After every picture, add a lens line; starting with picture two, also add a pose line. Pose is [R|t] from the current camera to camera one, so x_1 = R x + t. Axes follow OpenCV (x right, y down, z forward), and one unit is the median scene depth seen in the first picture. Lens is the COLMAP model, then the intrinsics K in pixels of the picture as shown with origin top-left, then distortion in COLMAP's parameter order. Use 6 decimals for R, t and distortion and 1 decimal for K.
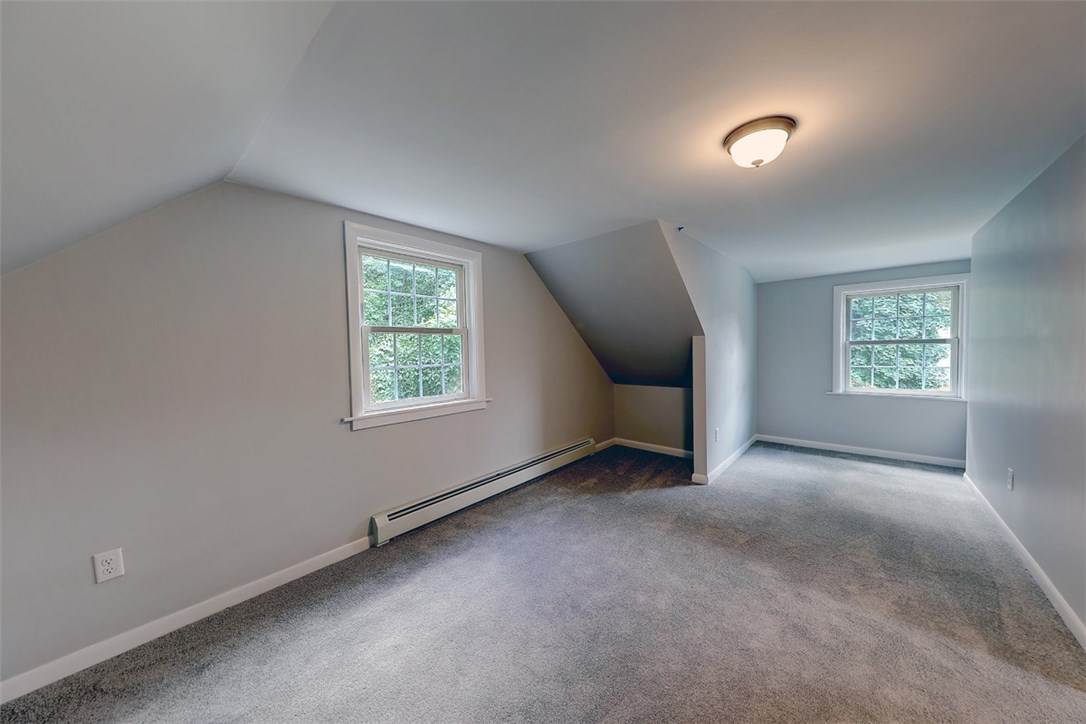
lens RADIAL K [[363.6, 0, 539.8], [0, 363.6, 356.9], [0, 0, 1]] dist [-0.000560, -0.000042]
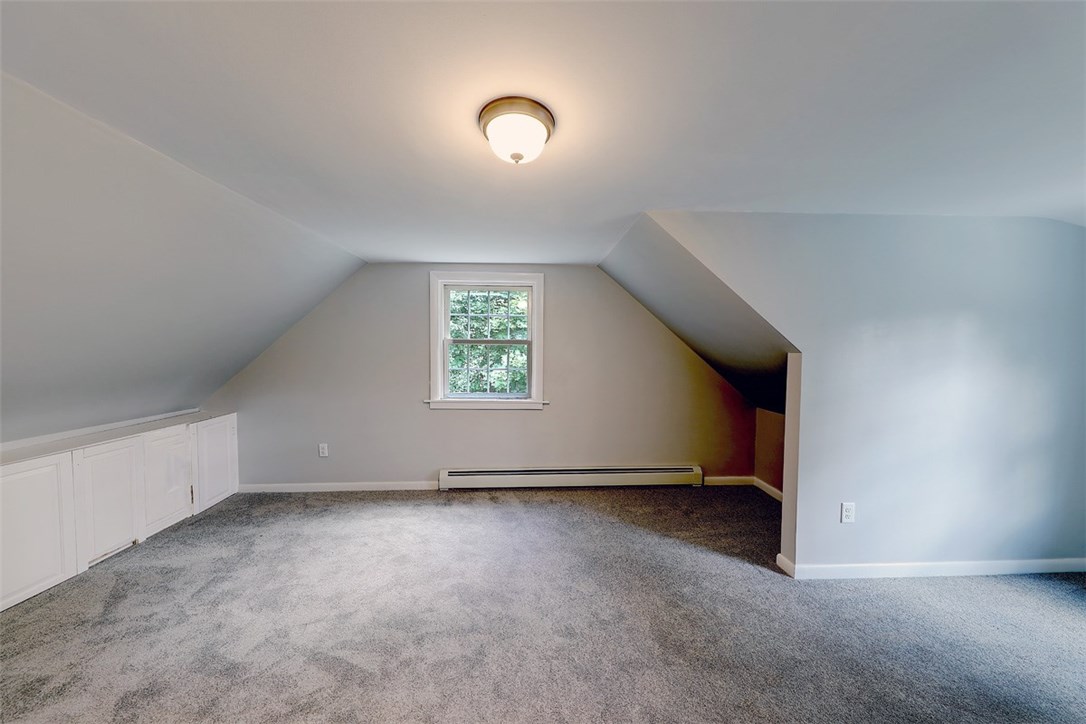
lens RADIAL K [[337.3, 0, 541.5], [0, 337.3, 355.2], [0, 0, 1]] dist [0.001241, 0.000079]
pose [[0.697106, 0.042048, -0.715734, 0.602798], [-0.039048, 0.999024, 0.020659, -0.051039], [0.715904, 0.013547, 0.698067, 0.256631]]
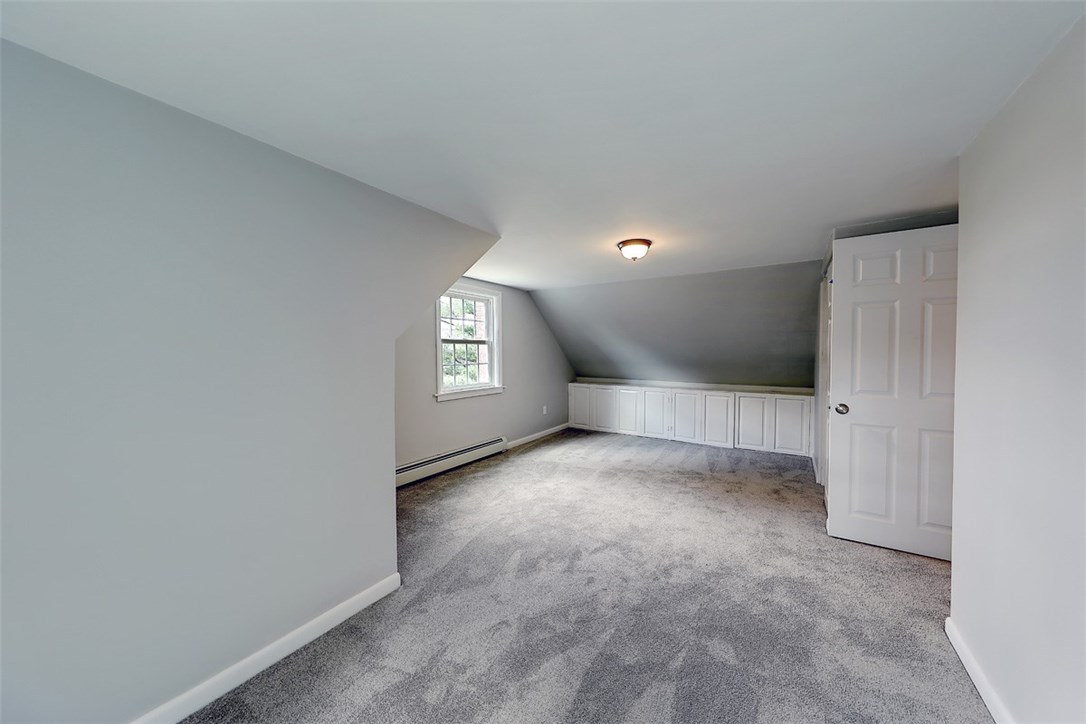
lens RADIAL K [[363.6, 0, 539.8], [0, 363.6, 356.9], [0, 0, 1]] dist [-0.000560, -0.000042]
pose [[0.990138, 0.021079, 0.138499, -0.208433], [-0.020588, 0.999776, -0.004978, -0.006259], [-0.138573, 0.002078, 0.990350, -0.558749]]
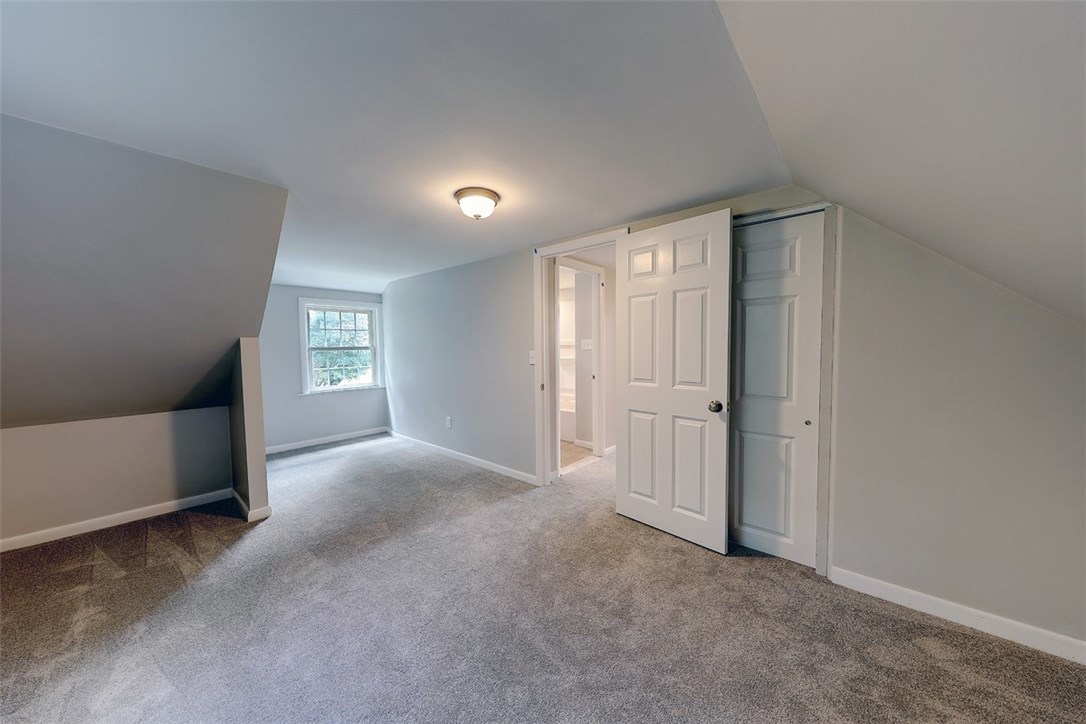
lens RADIAL K [[363.6, 0, 539.8], [0, 363.6, 356.9], [0, 0, 1]] dist [-0.000560, -0.000042]
pose [[-0.005023, -0.013107, 0.999901, -0.404944], [0.038377, 0.999175, 0.013291, -0.002263], [-0.999251, 0.038440, -0.004516, 0.393919]]
